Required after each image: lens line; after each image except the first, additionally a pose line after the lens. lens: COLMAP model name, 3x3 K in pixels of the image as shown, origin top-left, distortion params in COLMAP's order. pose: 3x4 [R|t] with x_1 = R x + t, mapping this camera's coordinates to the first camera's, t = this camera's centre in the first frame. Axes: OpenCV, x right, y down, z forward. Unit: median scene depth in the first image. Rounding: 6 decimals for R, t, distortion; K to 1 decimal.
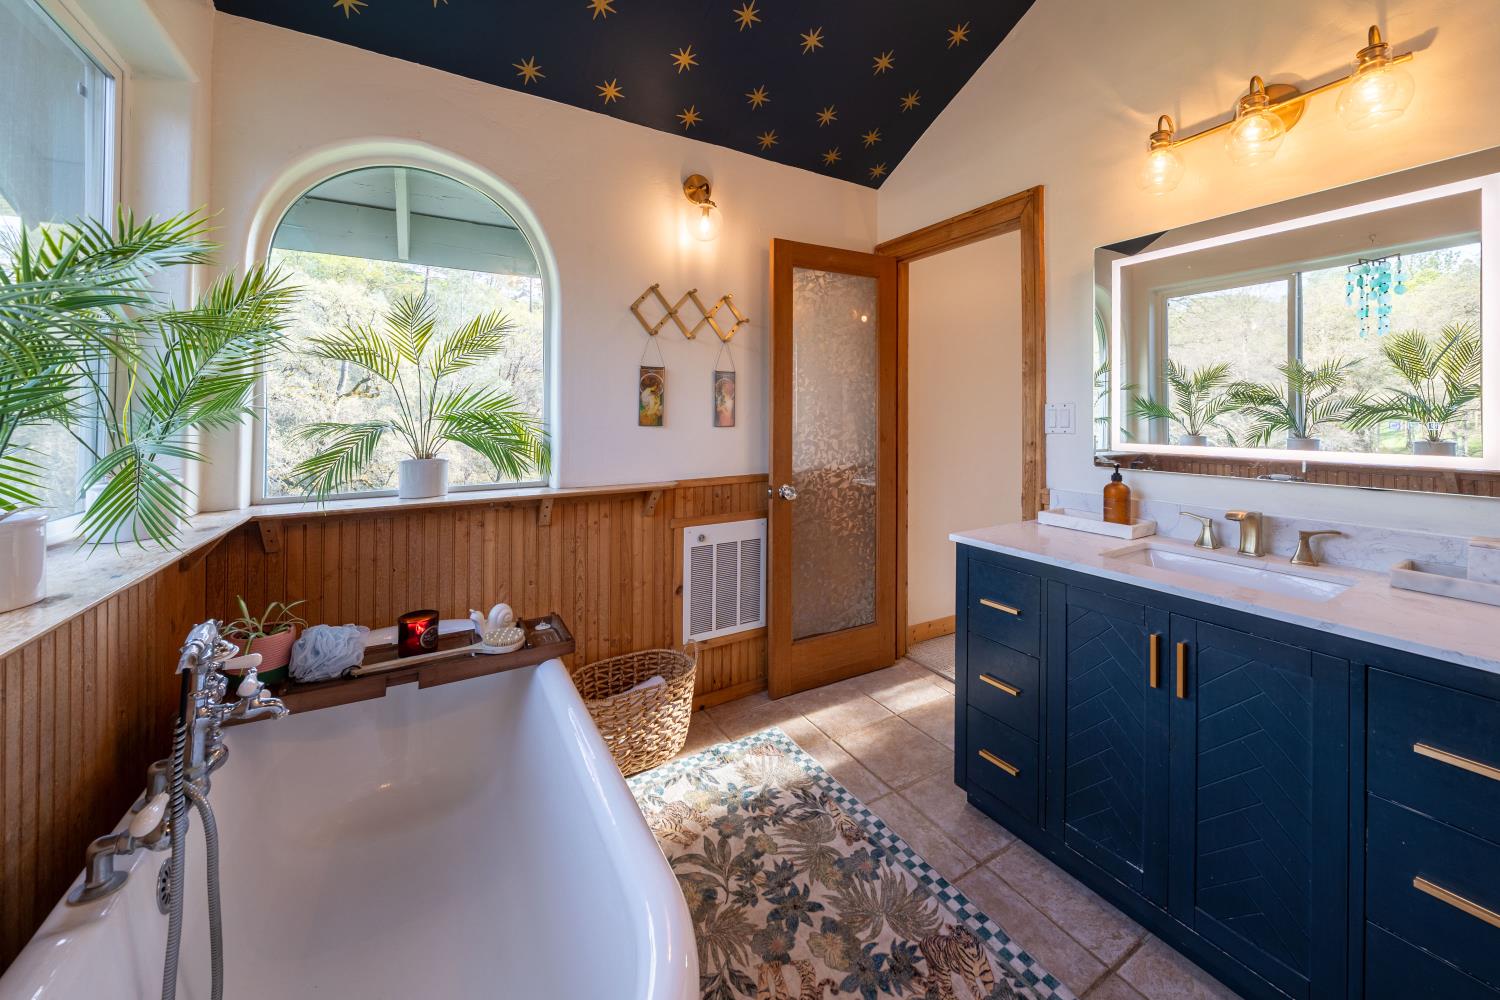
lens RADIAL K [[553.8, 0, 749.1], [0, 553.8, 407.4], [0, 0, 1]] dist [-0.000724, -0.000282]
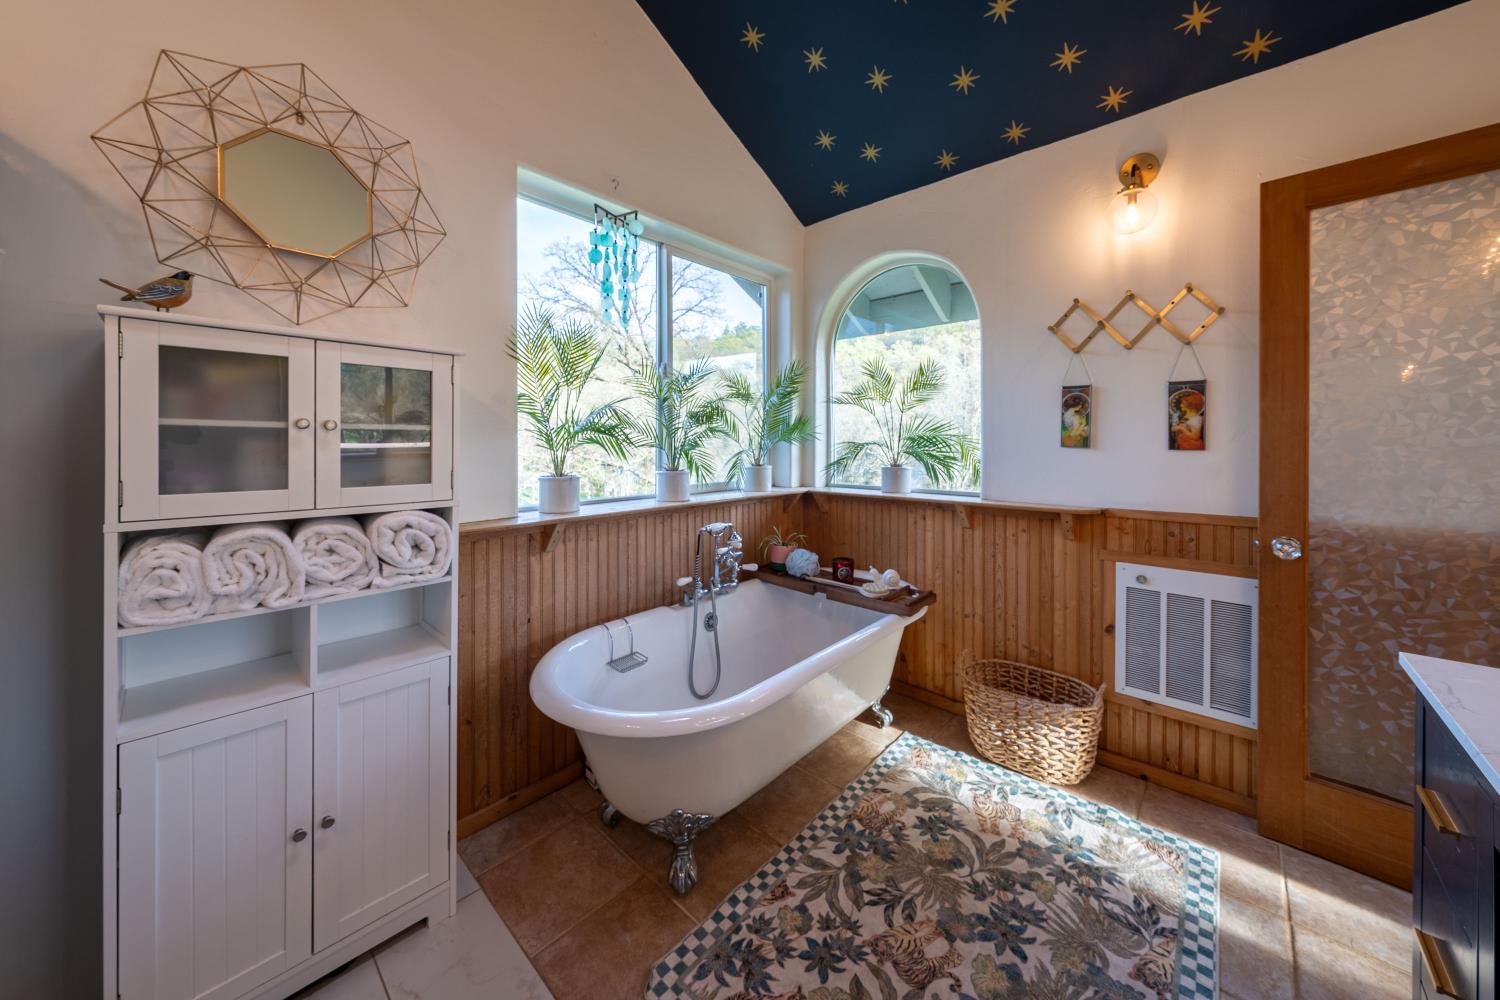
lens RADIAL K [[518.6, 0, 750.0], [0, 518.6, 442.0], [0, 0, 1]] dist [0.000739, 0.000160]
pose [[0.297295, 0.002635, -0.954782, 0.587702], [0.011539, 0.999913, 0.006352, 0.013481], [0.954716, -0.012906, 0.297238, 0.219448]]
